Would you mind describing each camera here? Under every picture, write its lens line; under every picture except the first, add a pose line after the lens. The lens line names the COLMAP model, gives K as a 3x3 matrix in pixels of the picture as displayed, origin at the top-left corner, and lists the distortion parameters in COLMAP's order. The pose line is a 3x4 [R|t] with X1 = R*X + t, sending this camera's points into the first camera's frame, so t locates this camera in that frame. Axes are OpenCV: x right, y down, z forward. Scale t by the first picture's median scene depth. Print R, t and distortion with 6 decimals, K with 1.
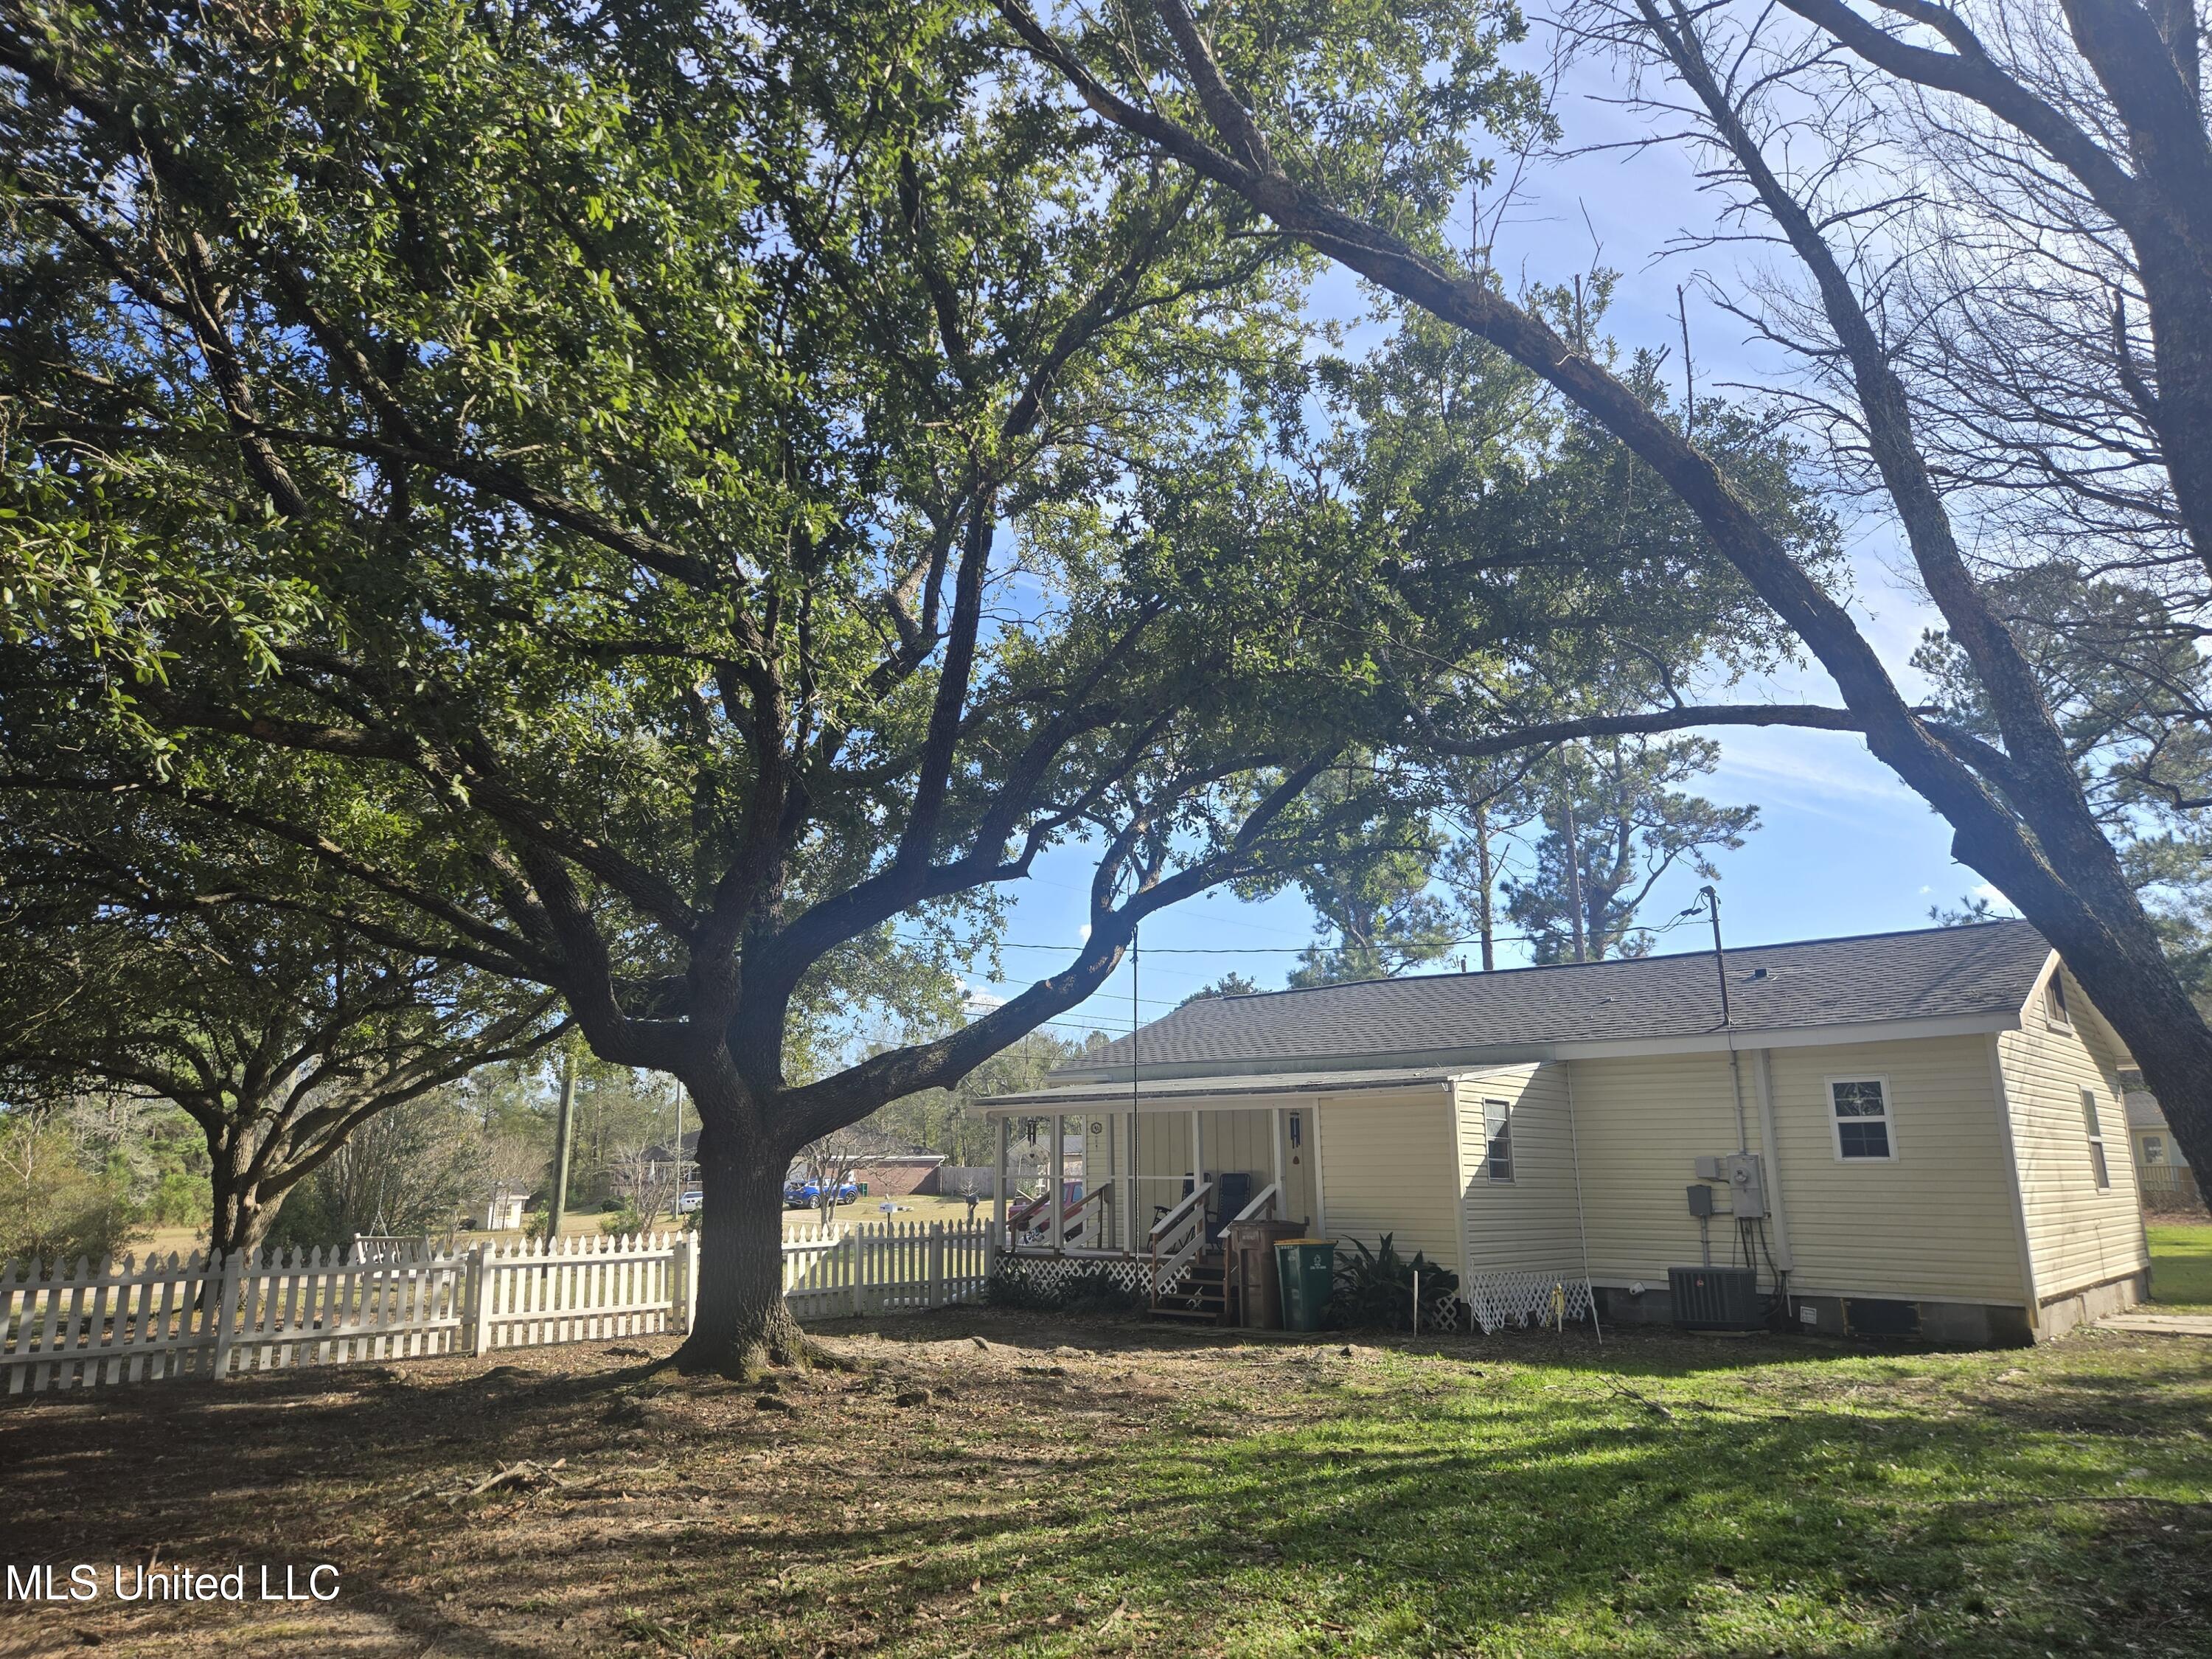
lens RADIAL K [[1474.8, 0, 1094.6], [0, 1474.8, 820.6], [0, 0, 1]] dist [0.071502, -0.064557]
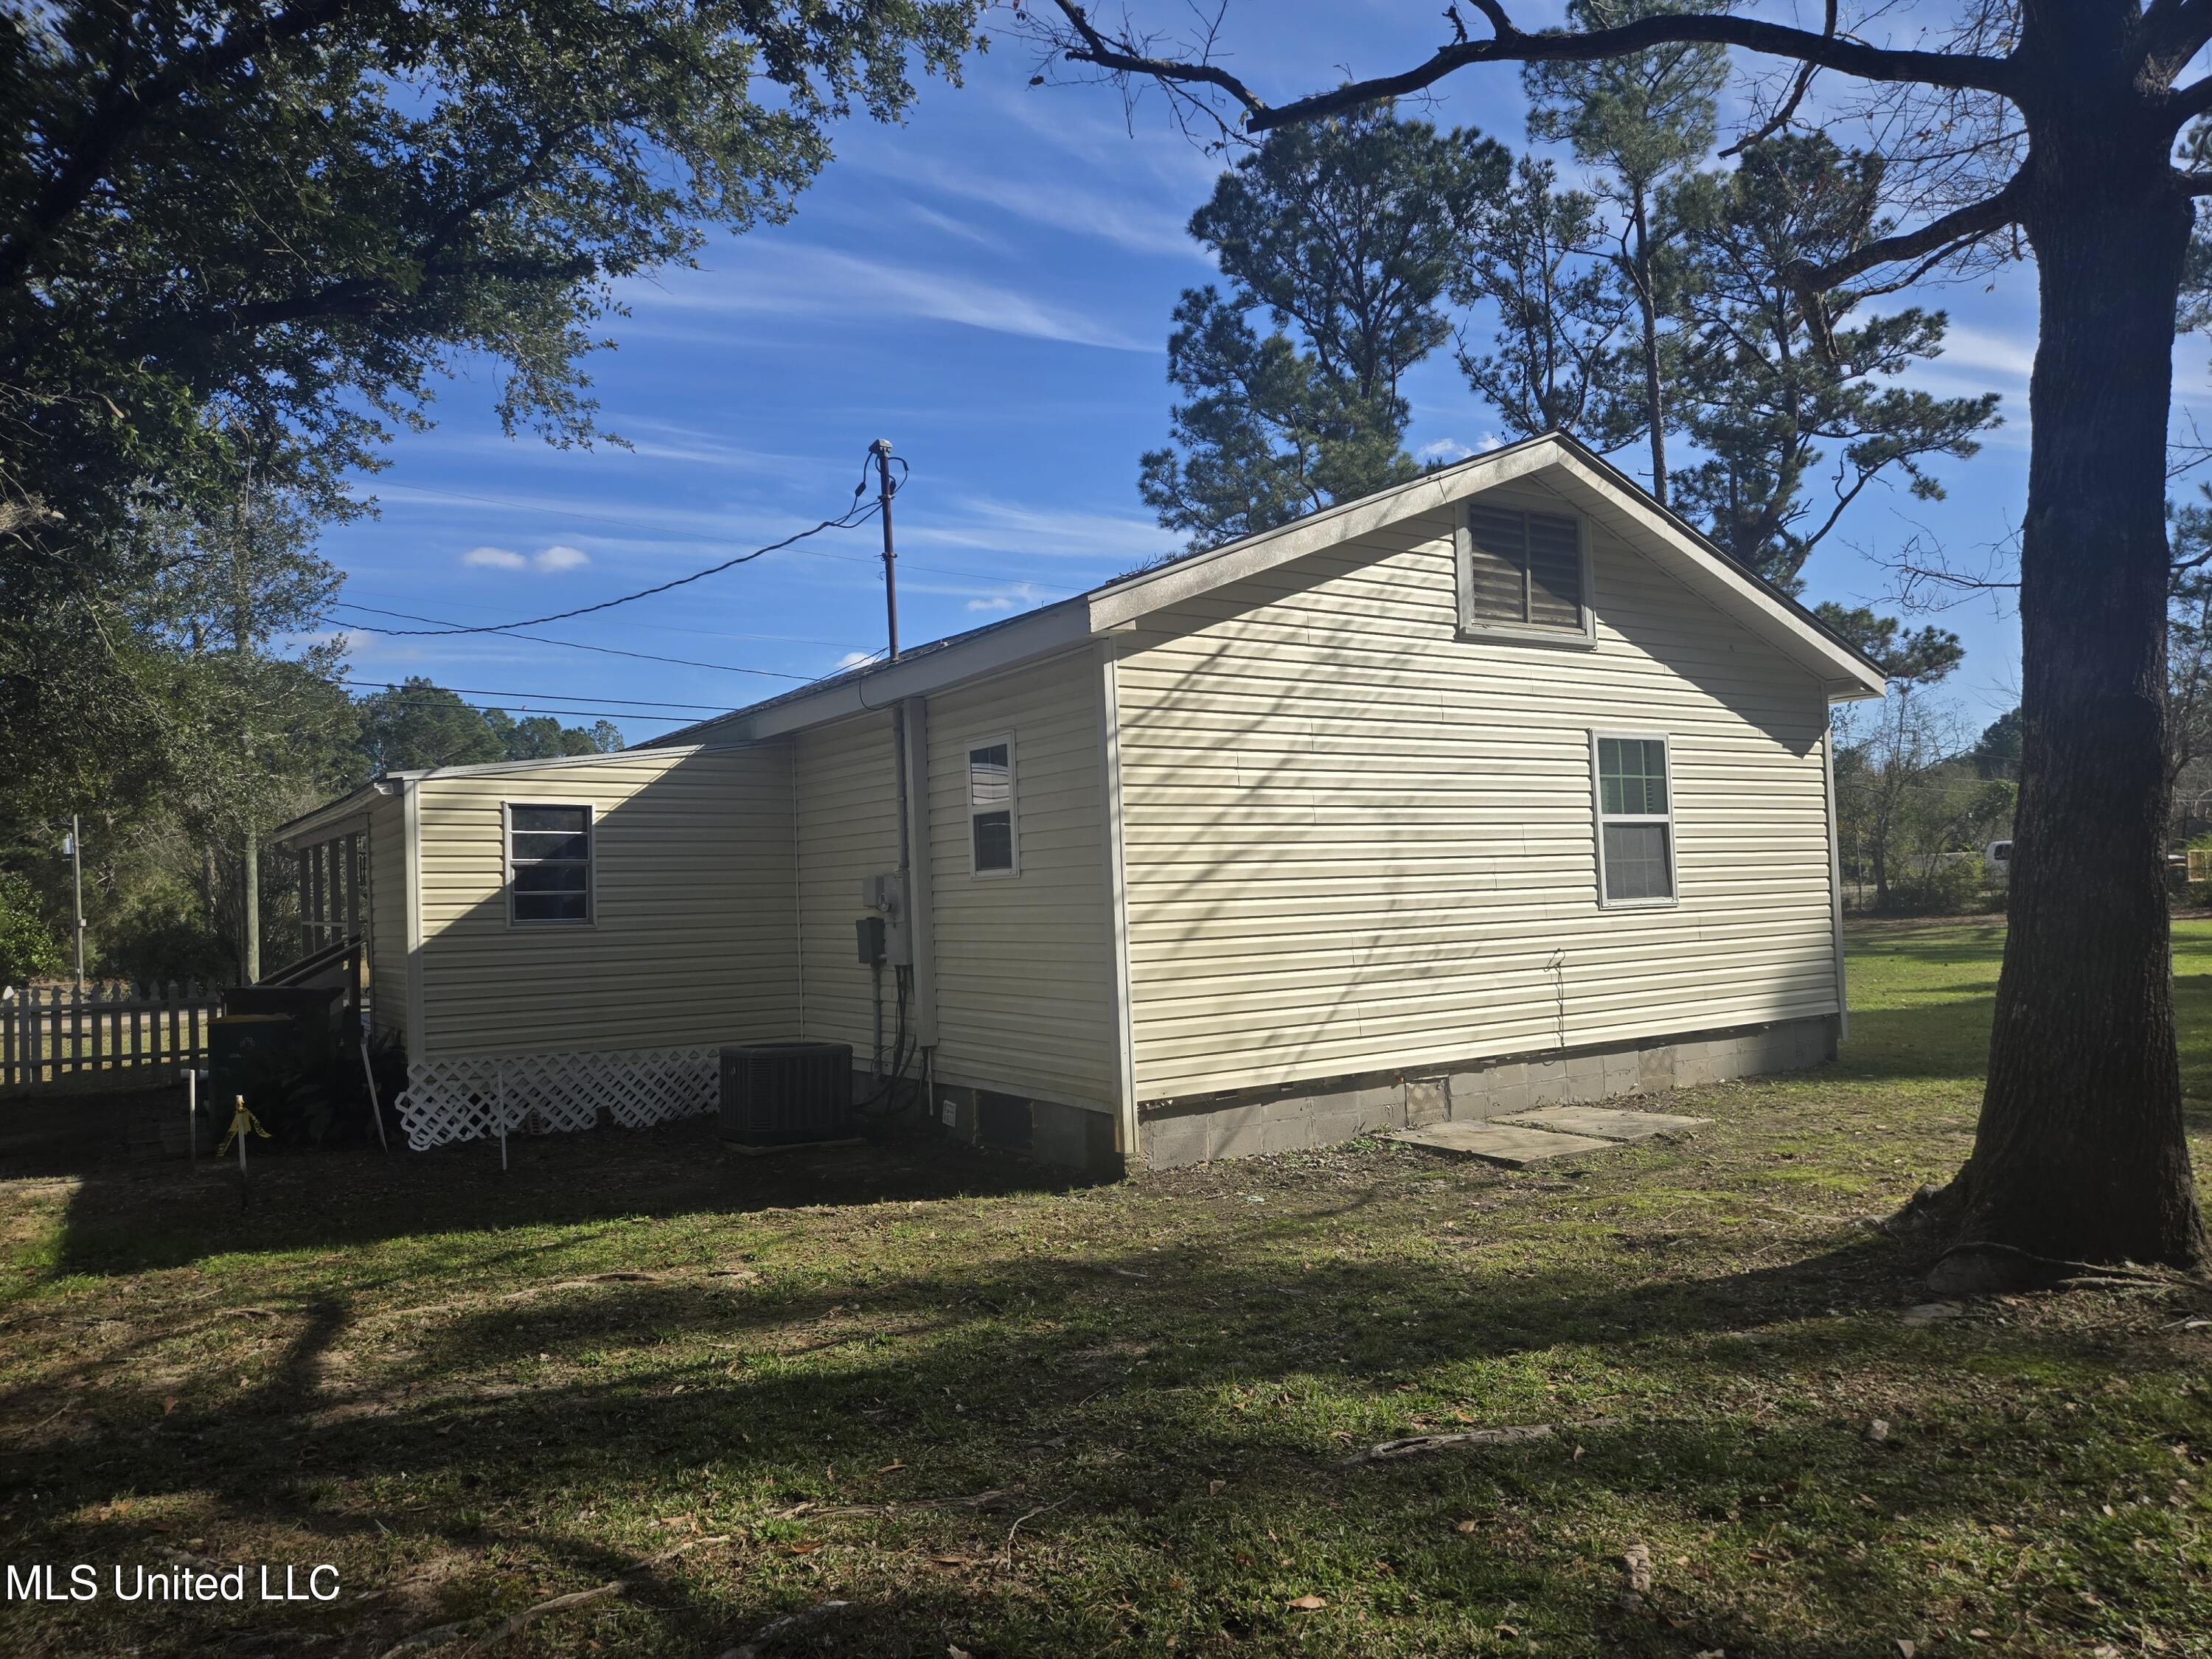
lens RADIAL K [[1474.8, 0, 1104.0], [0, 1474.8, 840.9], [0, 0, 1]] dist [0.071502, -0.064557]
pose [[0.966863, -0.036037, -0.252739, 0.647453], [0.086039, 0.978068, 0.189687, 0.095938], [0.240360, -0.205147, 0.948758, 0.412302]]
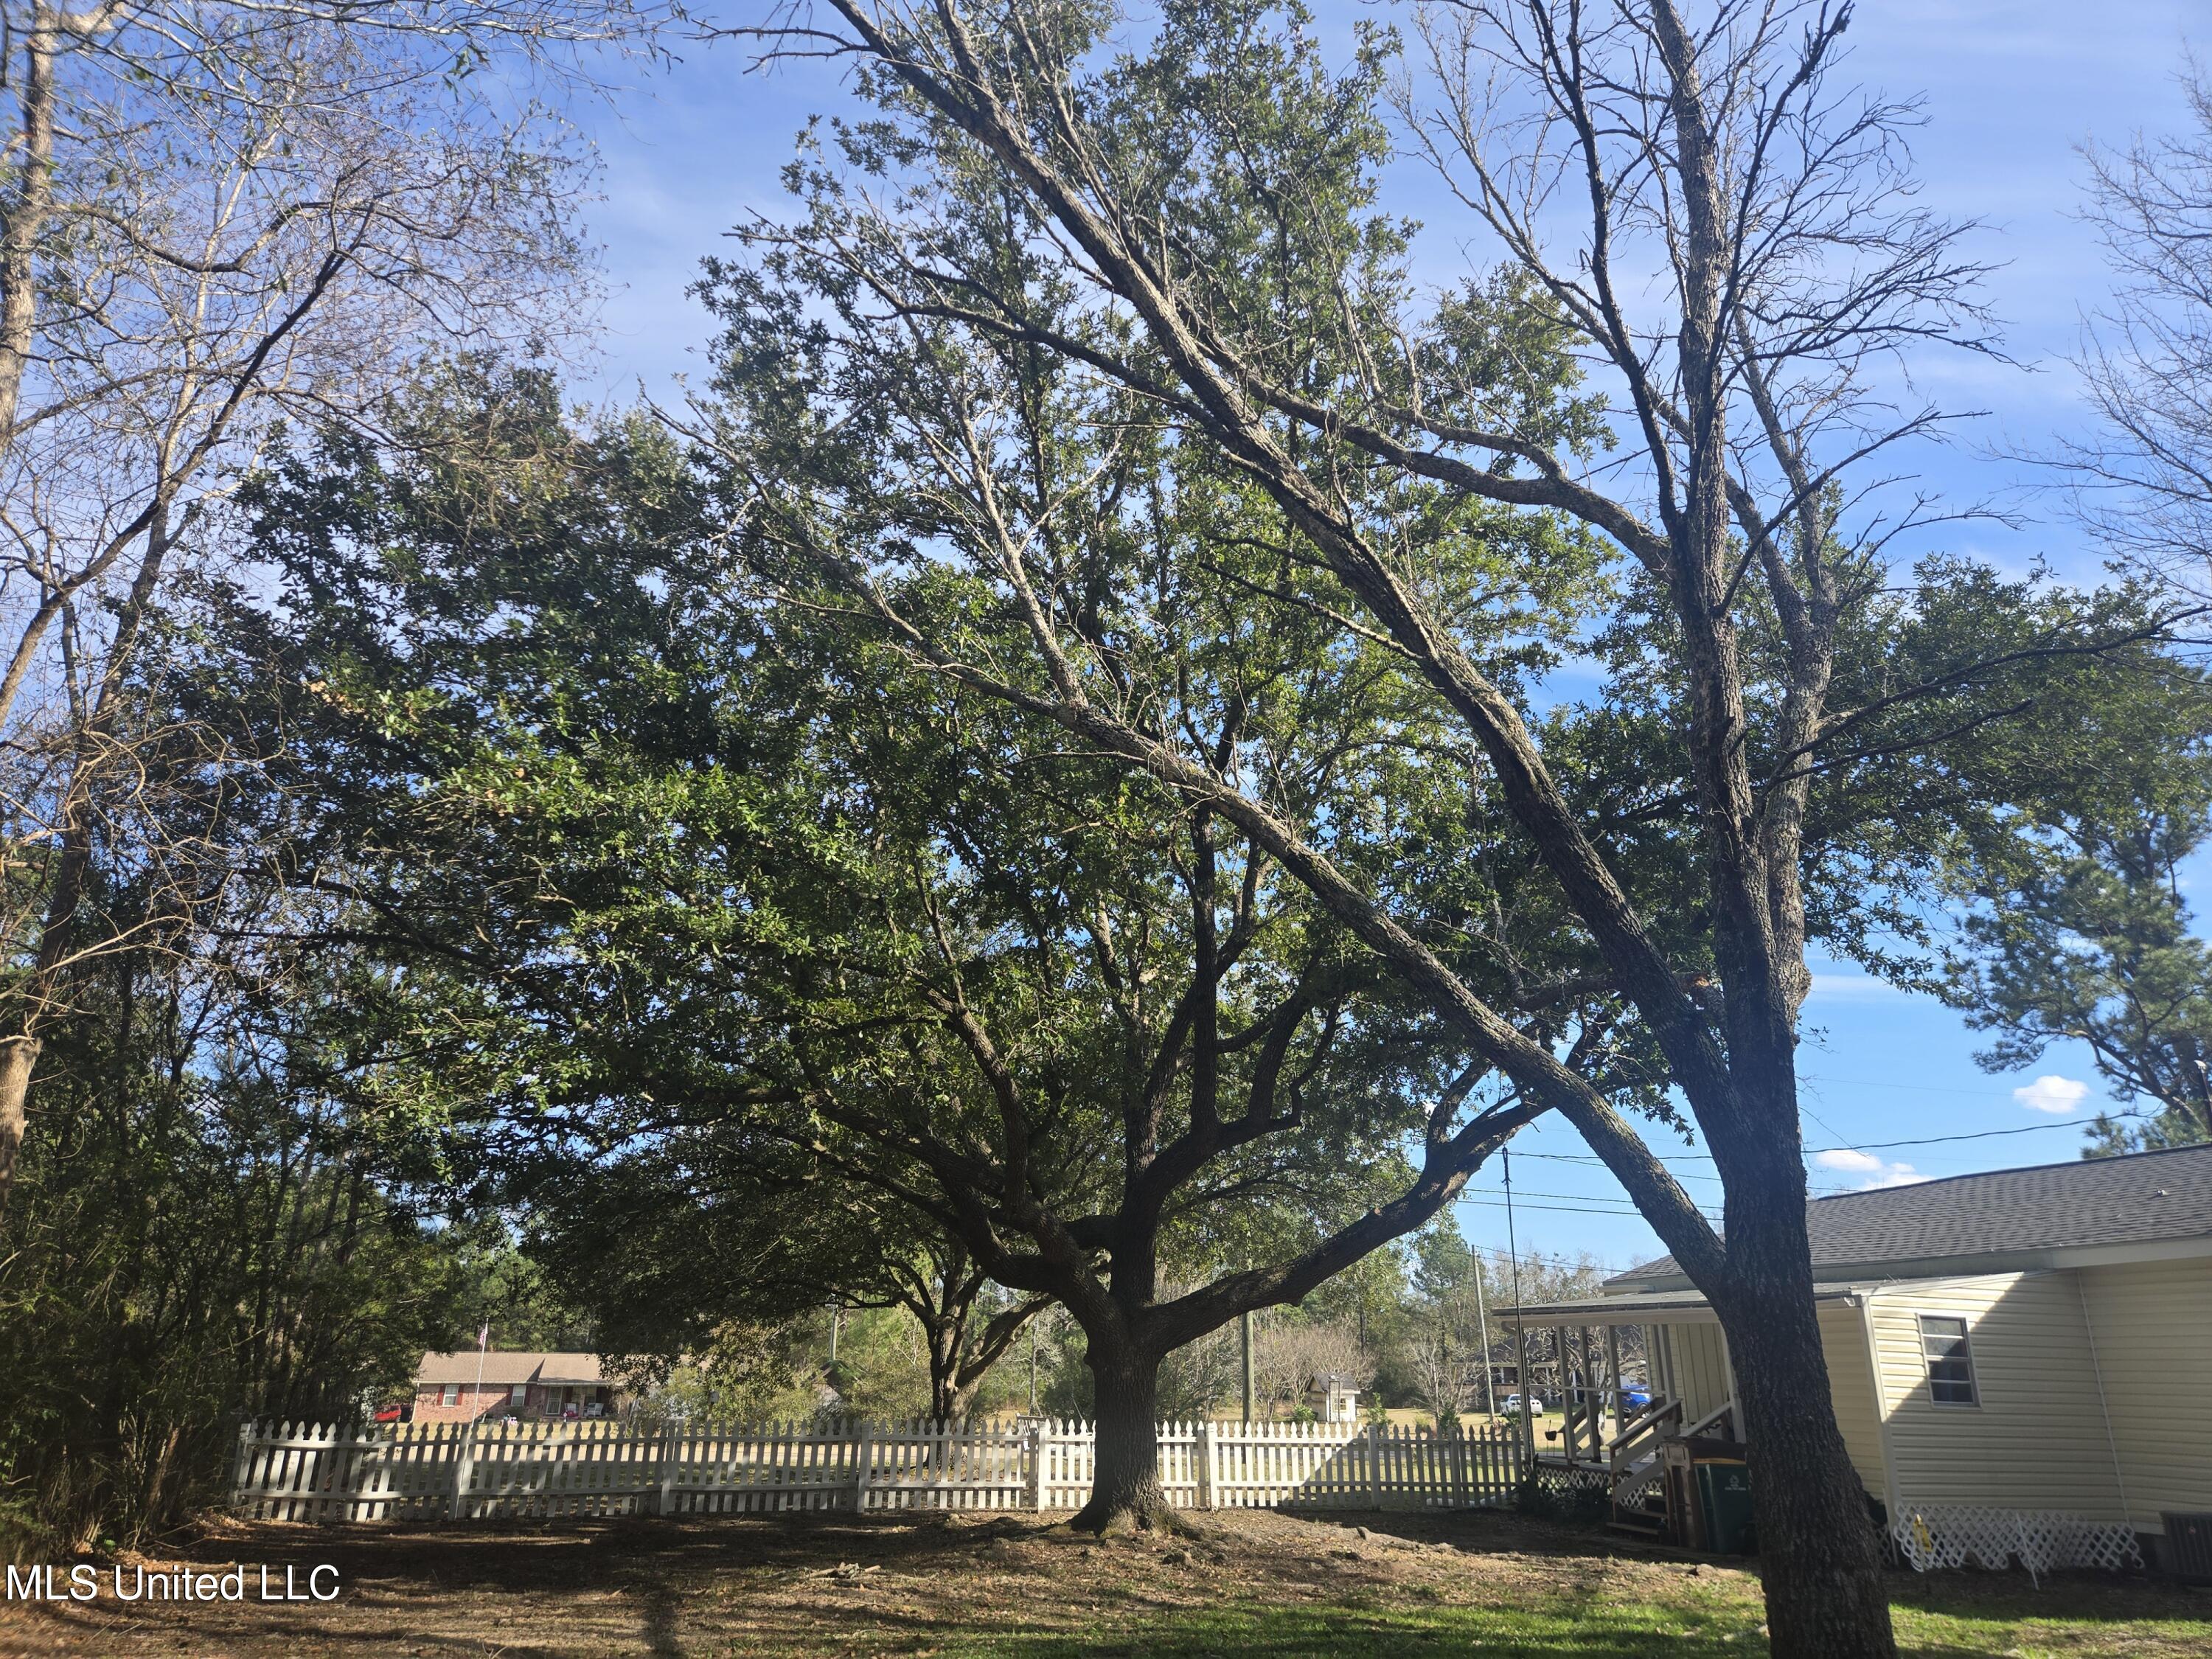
lens RADIAL K [[1474.8, 0, 1107.6], [0, 1474.8, 827.5], [0, 0, 1]] dist [0.071502, -0.064557]
pose [[0.840859, -0.166649, -0.514961, 0.353096], [0.105172, 0.983593, -0.146573, -0.030526], [0.530938, 0.069088, 0.844590, -0.099505]]
